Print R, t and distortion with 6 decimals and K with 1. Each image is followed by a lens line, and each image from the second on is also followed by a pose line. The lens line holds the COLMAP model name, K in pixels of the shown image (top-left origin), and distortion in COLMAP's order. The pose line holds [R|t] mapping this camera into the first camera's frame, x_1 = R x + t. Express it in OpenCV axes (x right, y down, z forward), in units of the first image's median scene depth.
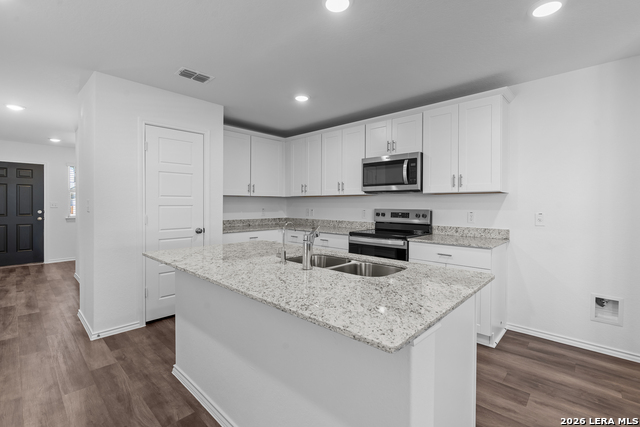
lens RADIAL K [[292.5, 0, 315.3], [0, 292.5, 205.9], [0, 0, 1]] dist [-0.011993, 0.003936]
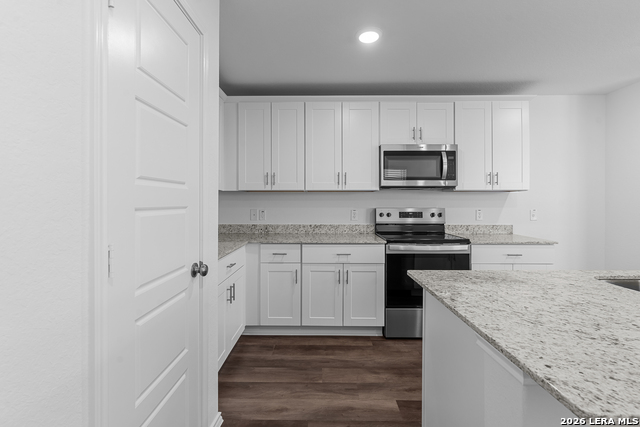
lens RADIAL K [[292.5, 0, 318.9], [0, 292.5, 203.1], [0, 0, 1]] dist [-0.011993, 0.003936]
pose [[0.735237, -0.005029, 0.677791, -0.488570], [0.007039, 0.999975, -0.000217, -0.004887], [-0.677773, 0.004930, 0.735255, 0.531454]]
